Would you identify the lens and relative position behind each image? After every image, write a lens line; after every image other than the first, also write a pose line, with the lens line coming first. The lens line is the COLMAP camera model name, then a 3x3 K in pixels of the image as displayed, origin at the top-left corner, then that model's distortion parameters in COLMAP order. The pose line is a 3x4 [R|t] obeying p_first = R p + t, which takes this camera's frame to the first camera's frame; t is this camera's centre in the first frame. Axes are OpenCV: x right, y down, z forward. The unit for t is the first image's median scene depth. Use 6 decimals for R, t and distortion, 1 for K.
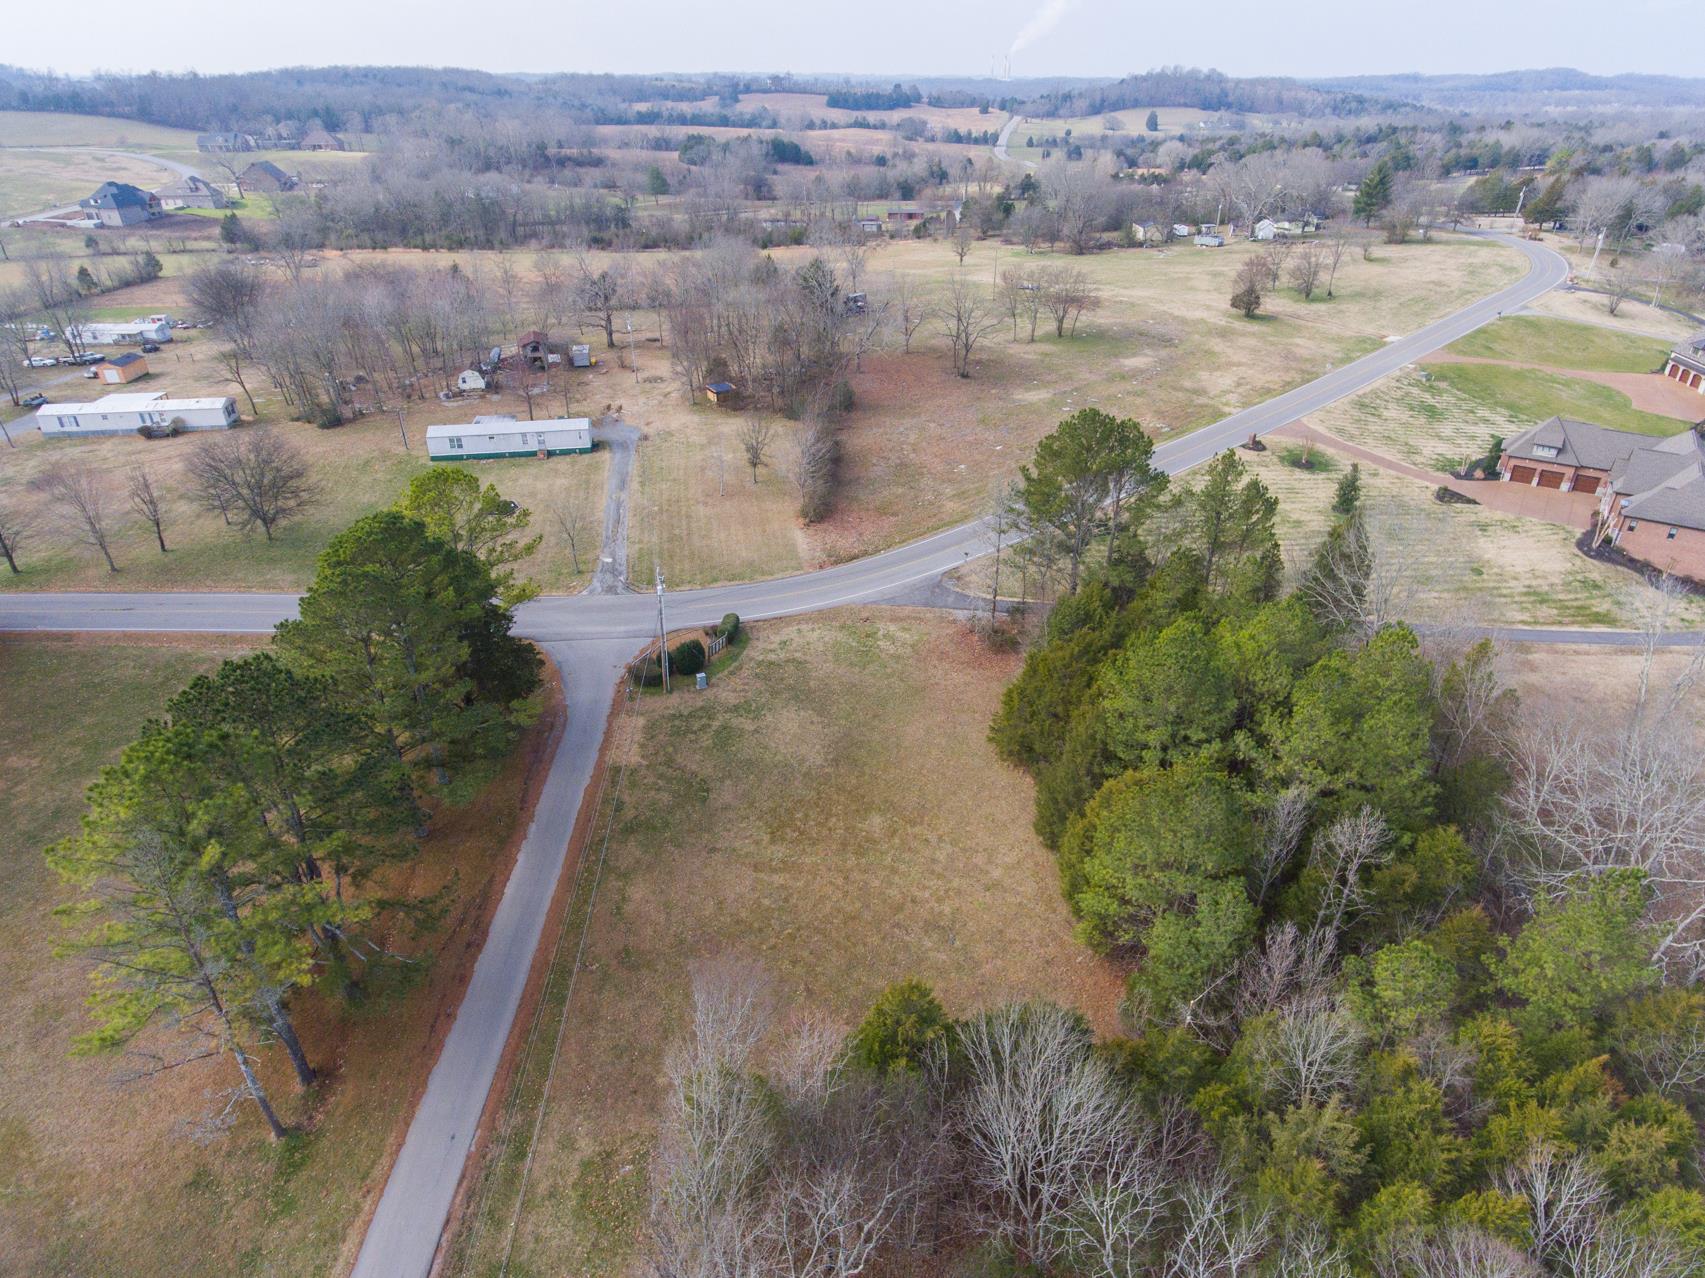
lens RADIAL K [[997.6, 0, 863.5], [0, 997.6, 641.4], [0, 0, 1]] dist [0.002024, -0.003957]
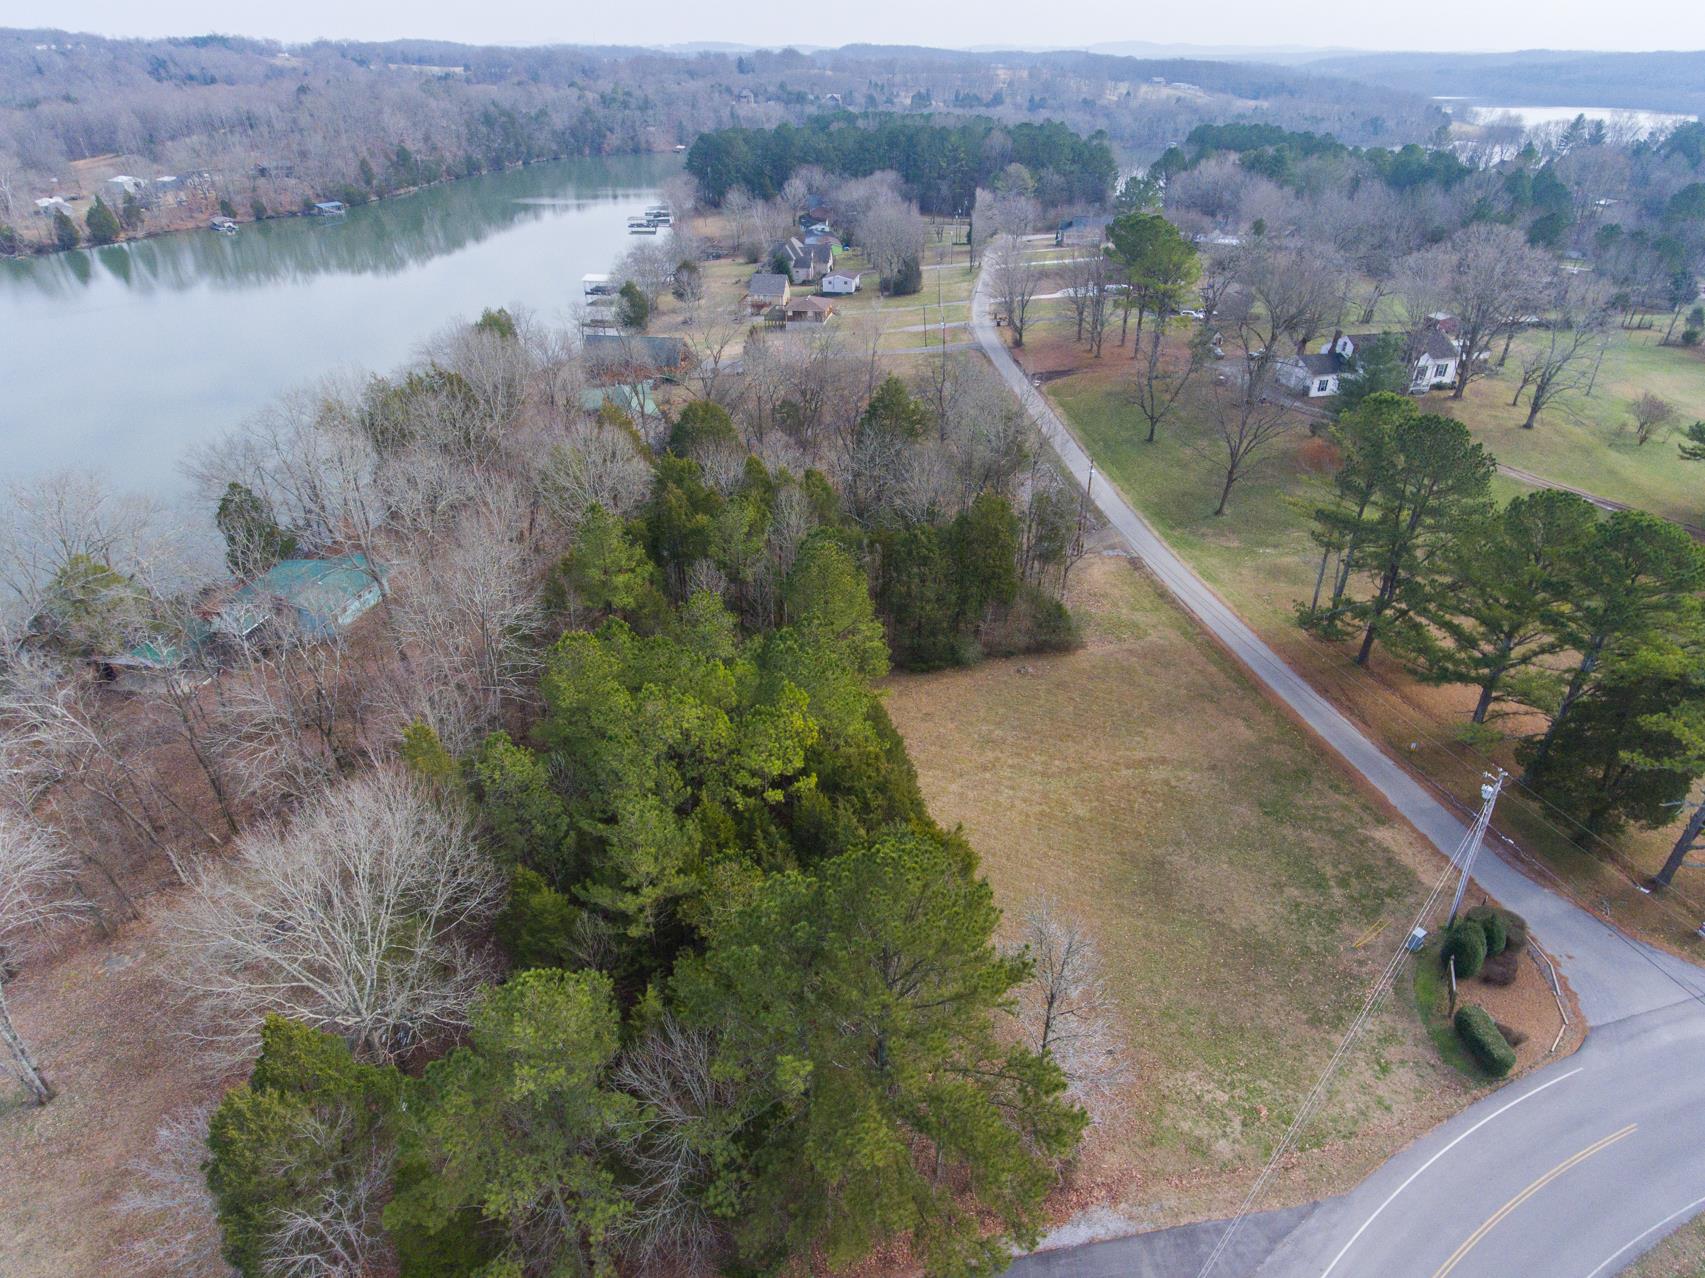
lens RADIAL K [[997.6, 0, 864.9], [0, 997.6, 642.7], [0, 0, 1]] dist [0.002024, -0.003957]
pose [[-0.990947, 0.063775, -0.118139, 0.250665], [-0.071078, 0.497308, 0.864658, -0.561008], [0.113895, 0.865227, -0.488273, 1.001938]]
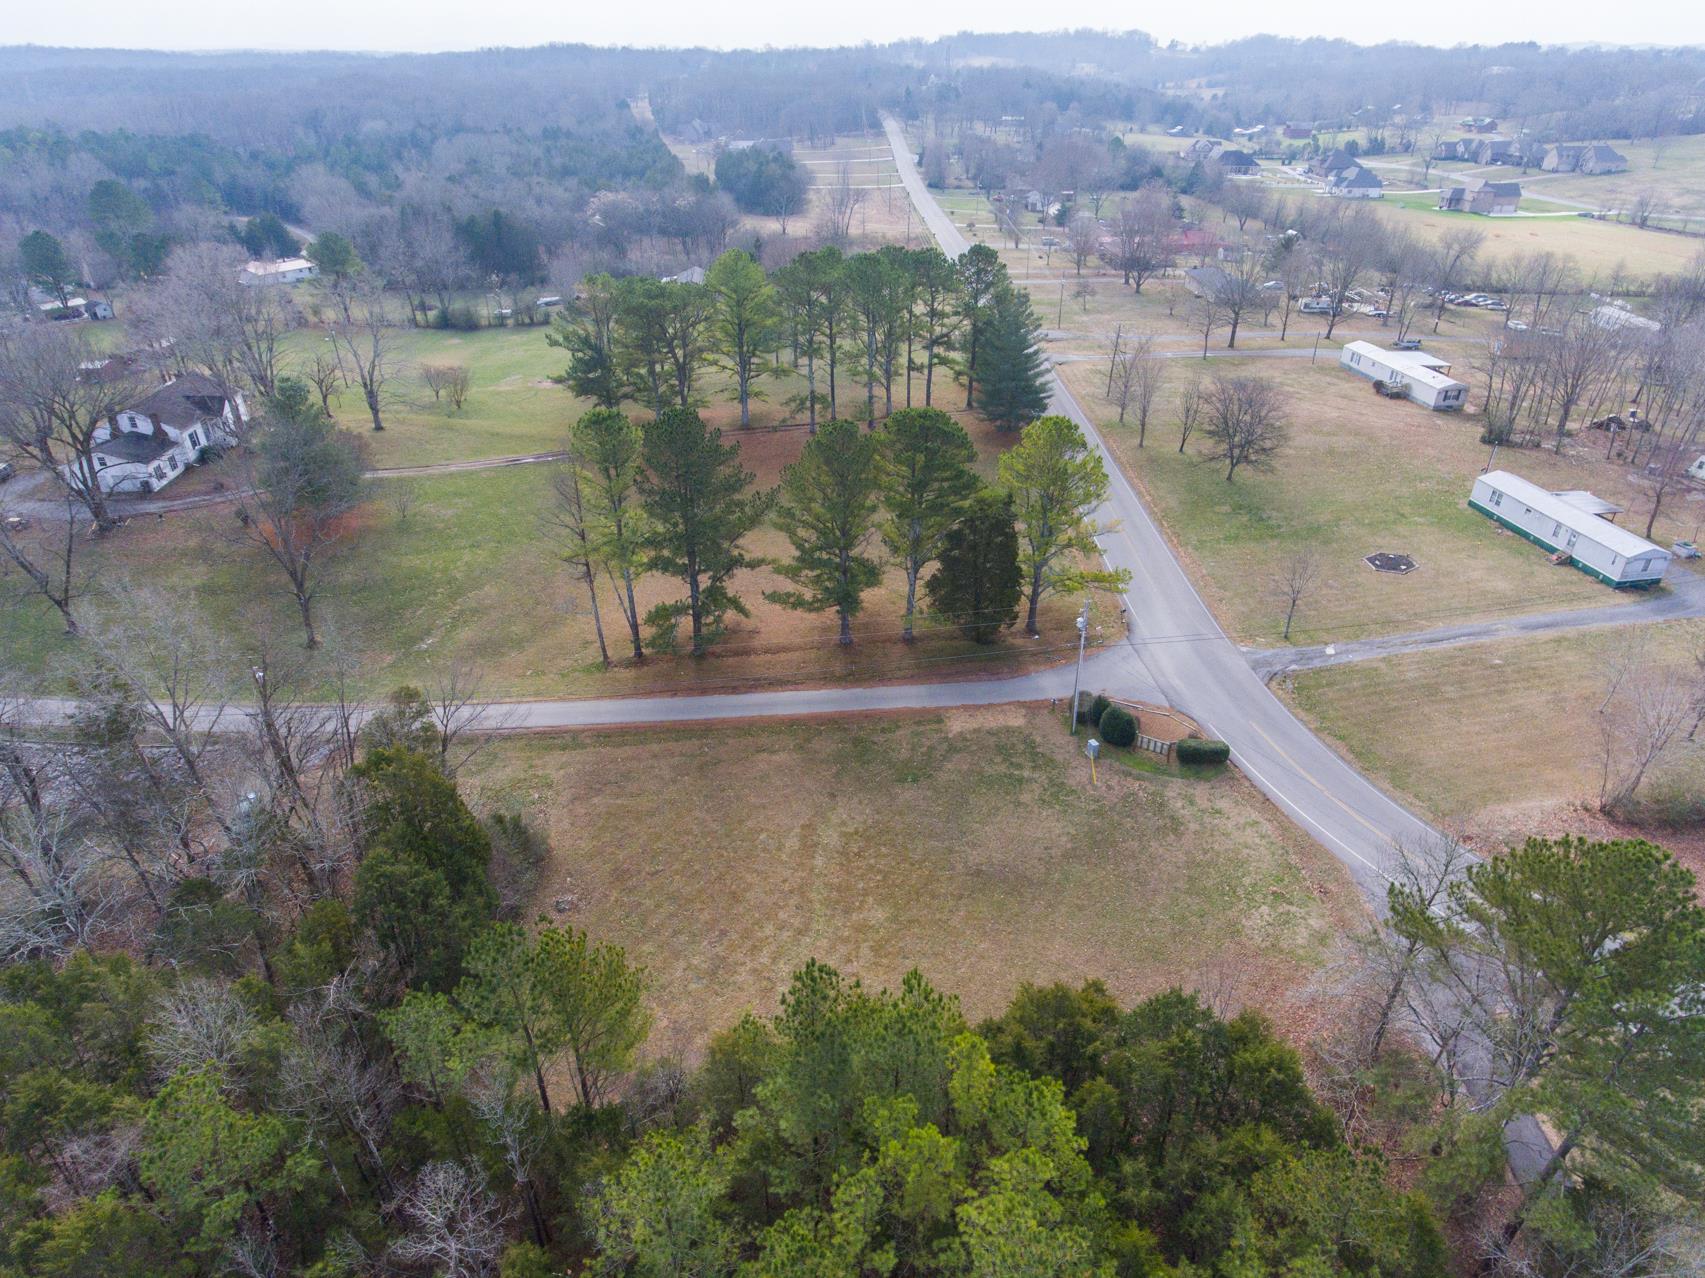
lens RADIAL K [[997.6, 0, 862.8], [0, 997.6, 640.8], [0, 0, 1]] dist [0.002024, -0.003957]
pose [[-0.010794, 0.506945, -0.861911, 0.486853], [-0.496566, 0.745449, 0.444665, -0.285619], [0.867932, 0.432796, 0.243685, 0.515775]]
